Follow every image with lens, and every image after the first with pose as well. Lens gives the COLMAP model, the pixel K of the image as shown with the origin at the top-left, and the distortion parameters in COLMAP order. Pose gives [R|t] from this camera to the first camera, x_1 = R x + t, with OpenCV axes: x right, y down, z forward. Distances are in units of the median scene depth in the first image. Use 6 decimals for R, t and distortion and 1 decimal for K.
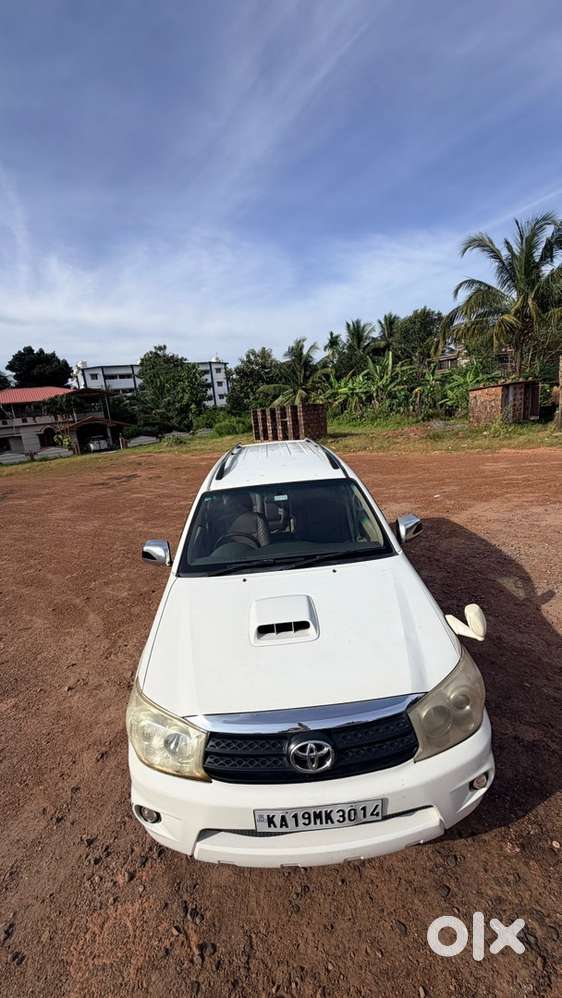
lens RADIAL K [[401.8, 0, 275.1], [0, 401.8, 491.5], [0, 0, 1]] dist [-0.000144, -0.000154]
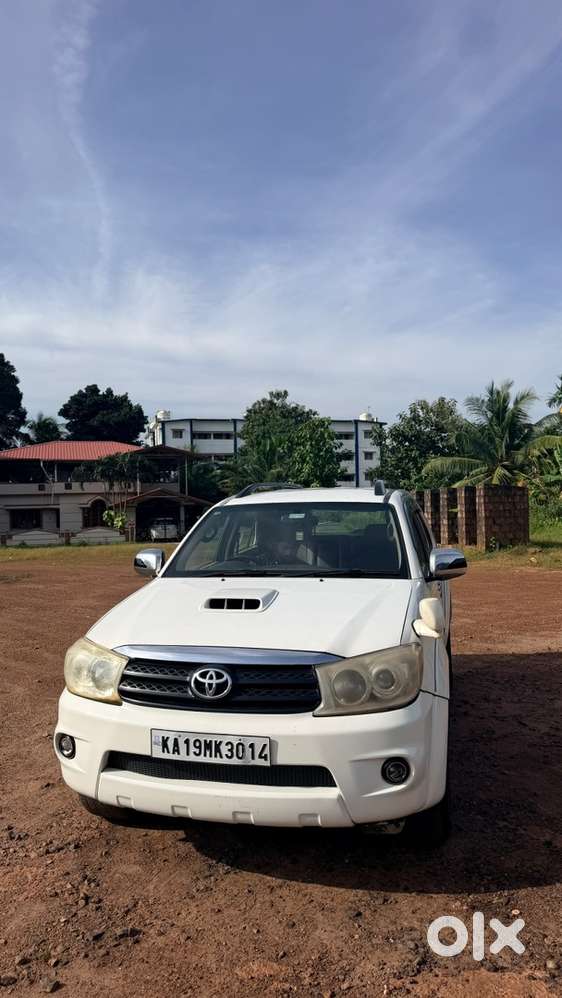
lens RADIAL K [[726.6, 0, 281.0], [0, 726.6, 499.0], [0, 0, 1]] dist [0.203050, -0.431257]
pose [[0.958849, 0.070150, -0.275113, 0.111235], [-0.128288, 0.971483, -0.199405, 0.080582], [0.253280, 0.226493, 0.940505, -0.126759]]
